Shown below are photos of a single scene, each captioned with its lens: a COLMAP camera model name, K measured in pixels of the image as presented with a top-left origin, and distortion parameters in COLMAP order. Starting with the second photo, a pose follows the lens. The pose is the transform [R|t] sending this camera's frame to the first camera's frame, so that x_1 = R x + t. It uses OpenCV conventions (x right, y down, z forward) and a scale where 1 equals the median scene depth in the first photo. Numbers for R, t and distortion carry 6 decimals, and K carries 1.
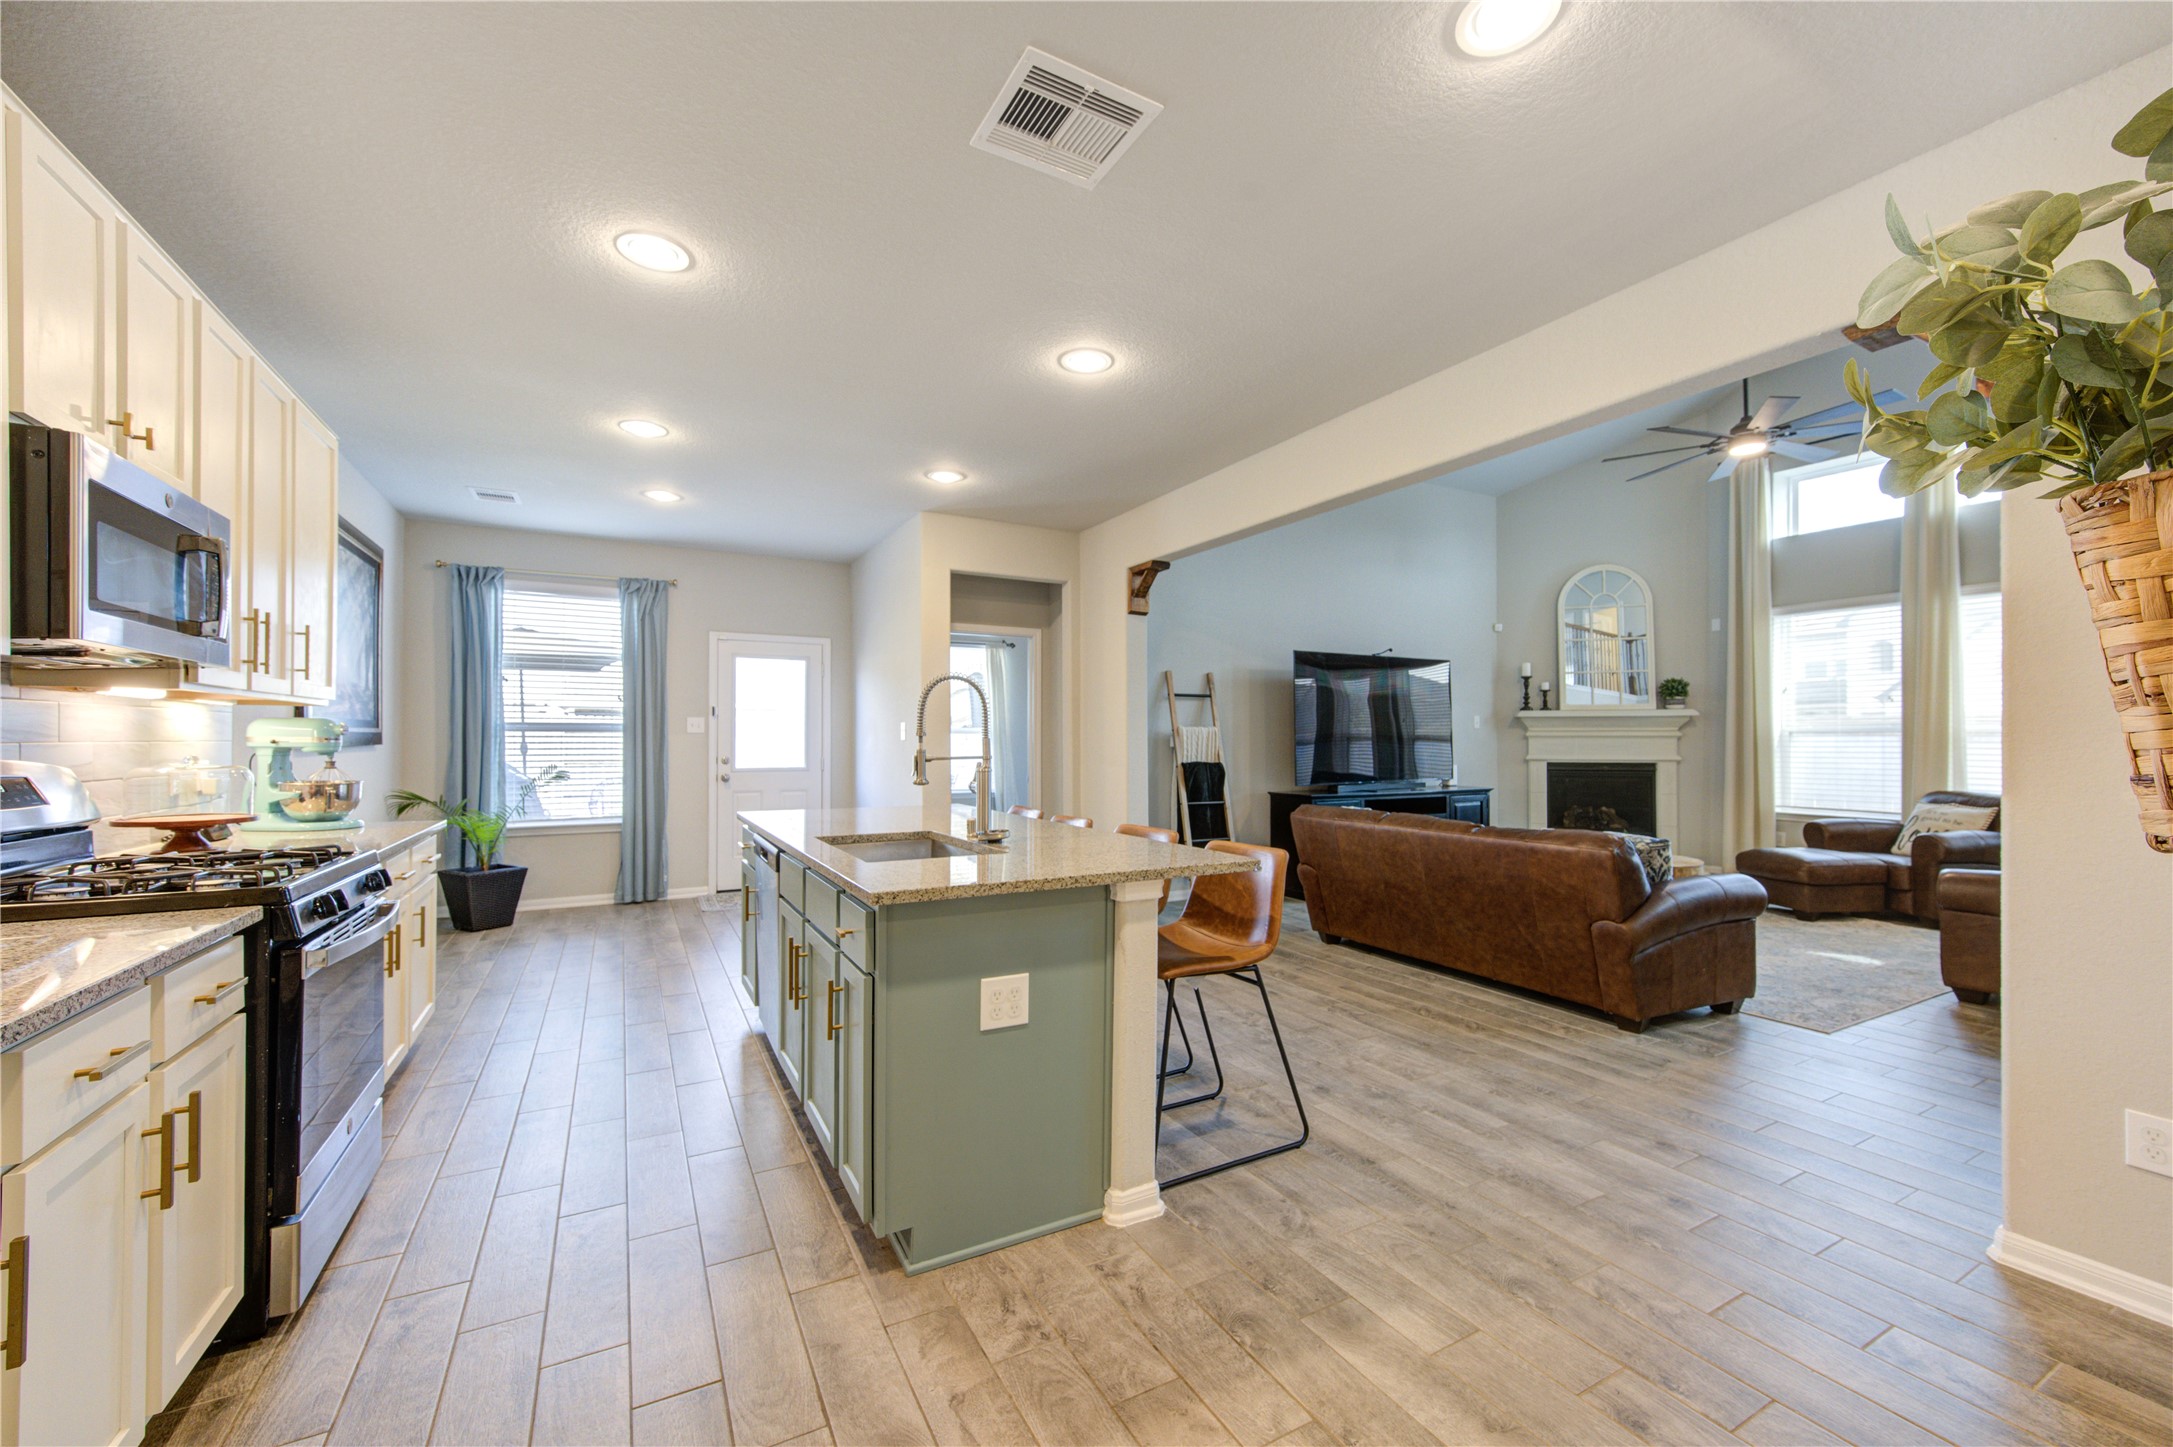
lens RADIAL K [[849.9, 0, 1105.3], [0, 849.9, 735.8], [0, 0, 1]] dist [0.001378, 0.001252]
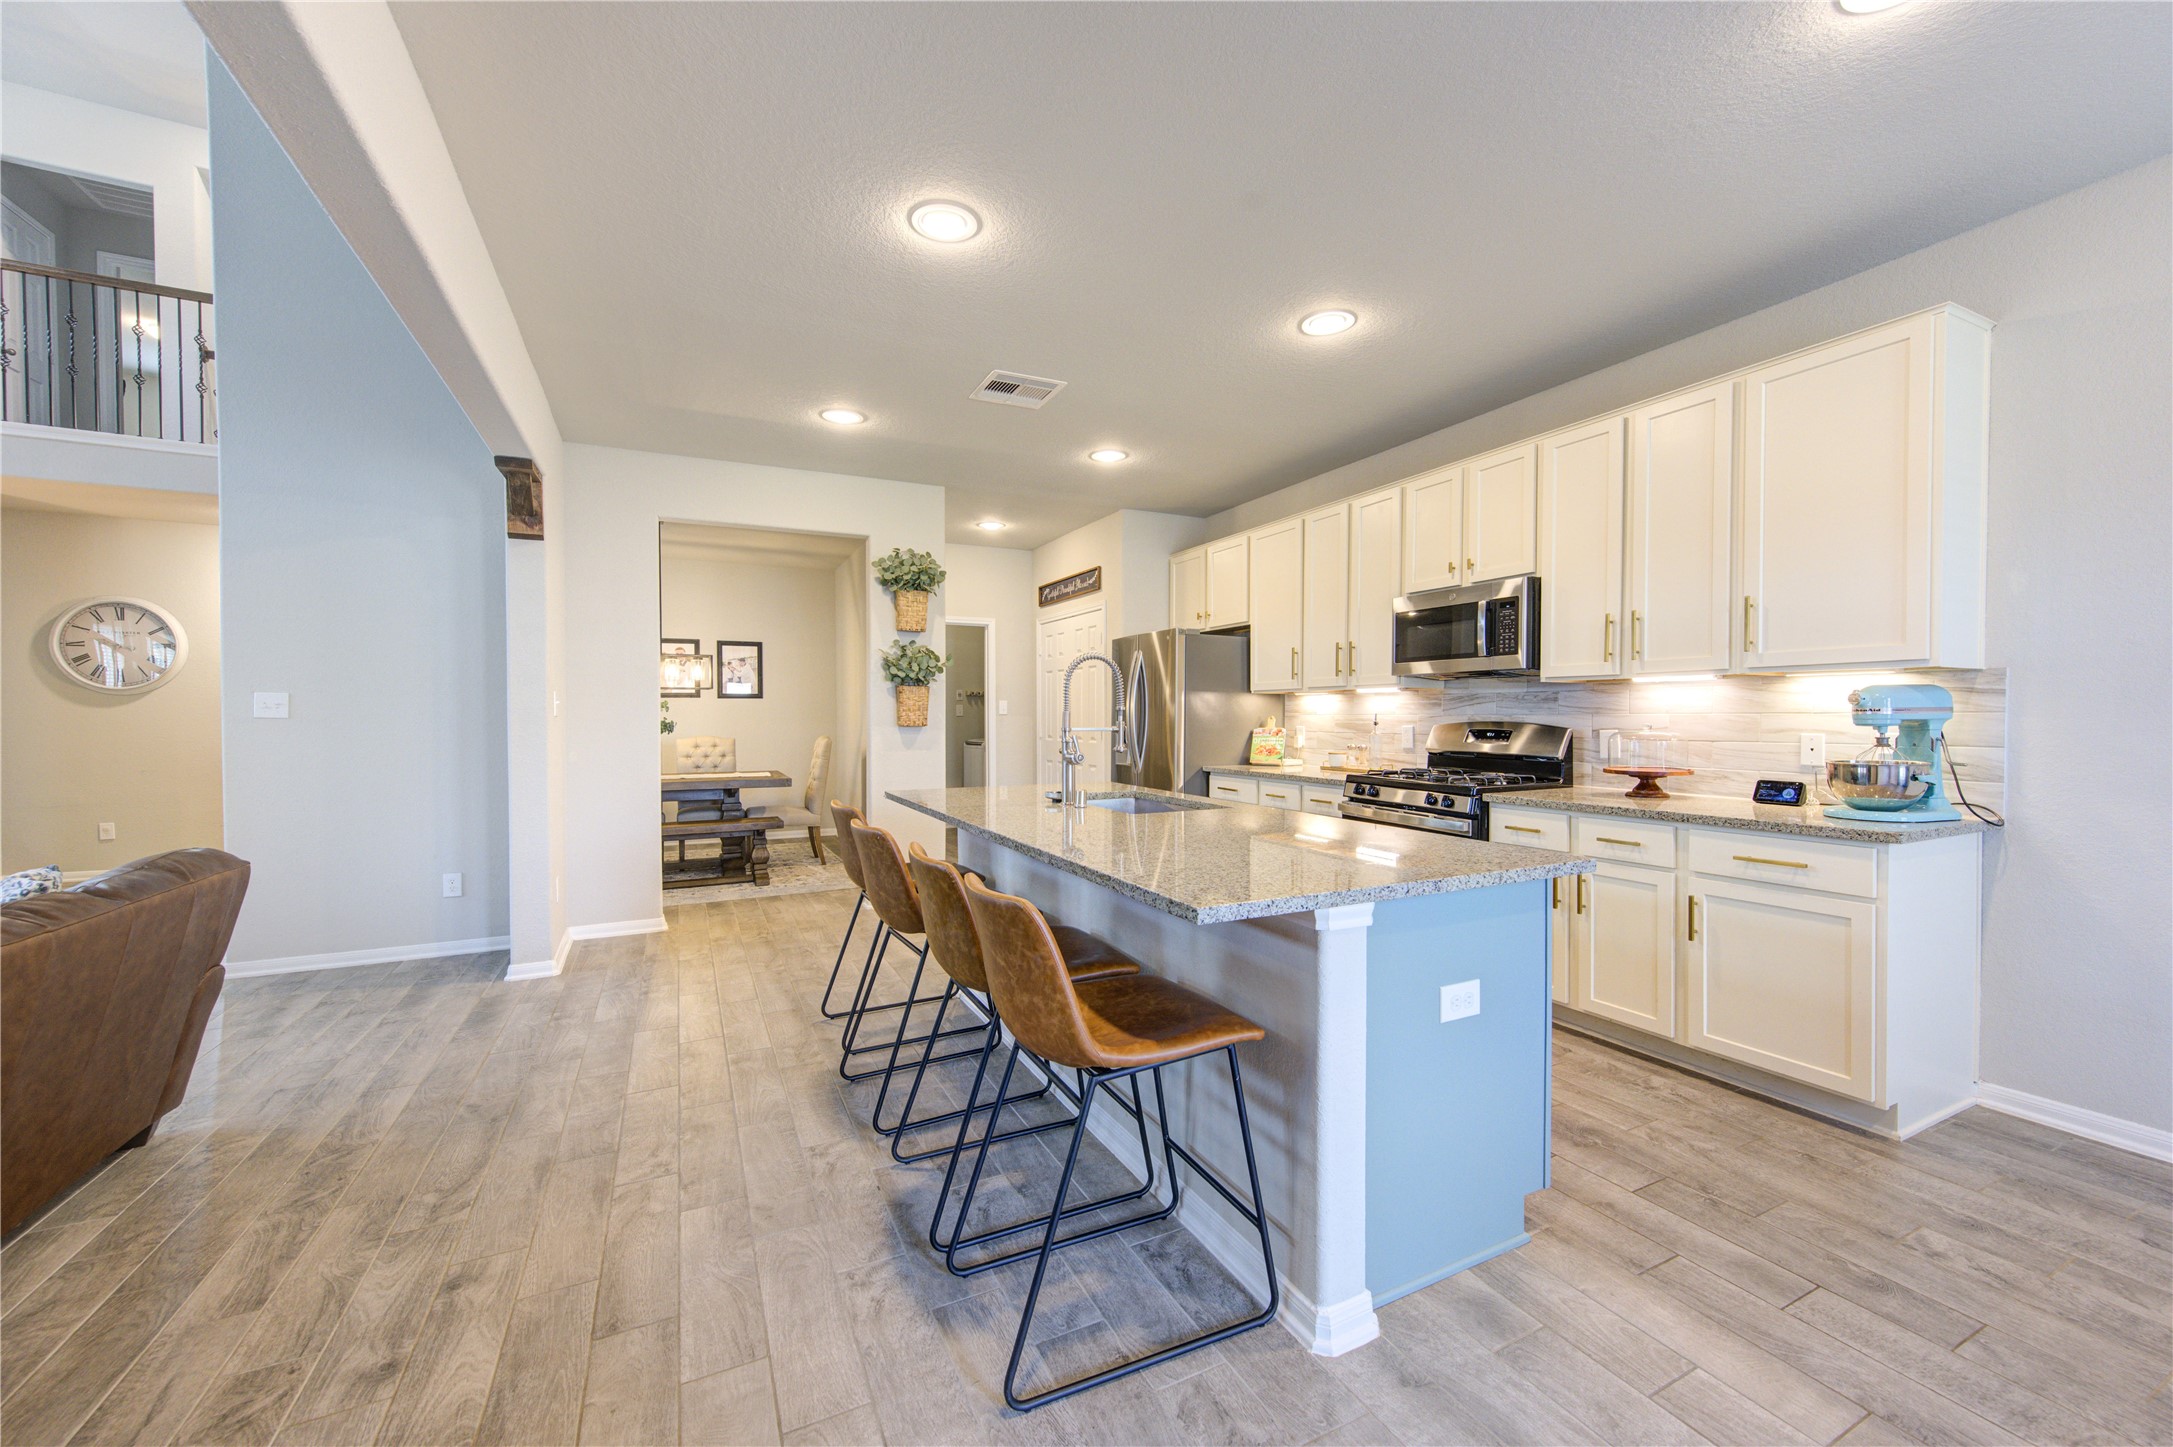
lens RADIAL K [[849.9, 0, 1101.1], [0, 849.9, 724.9], [0, 0, 1]] dist [0.001378, 0.001252]
pose [[-0.998729, 0.001879, 0.050370, -0.104916], [0.002226, 0.999974, 0.006839, 0.005024], [-0.050355, 0.006943, -0.998707, 0.915909]]
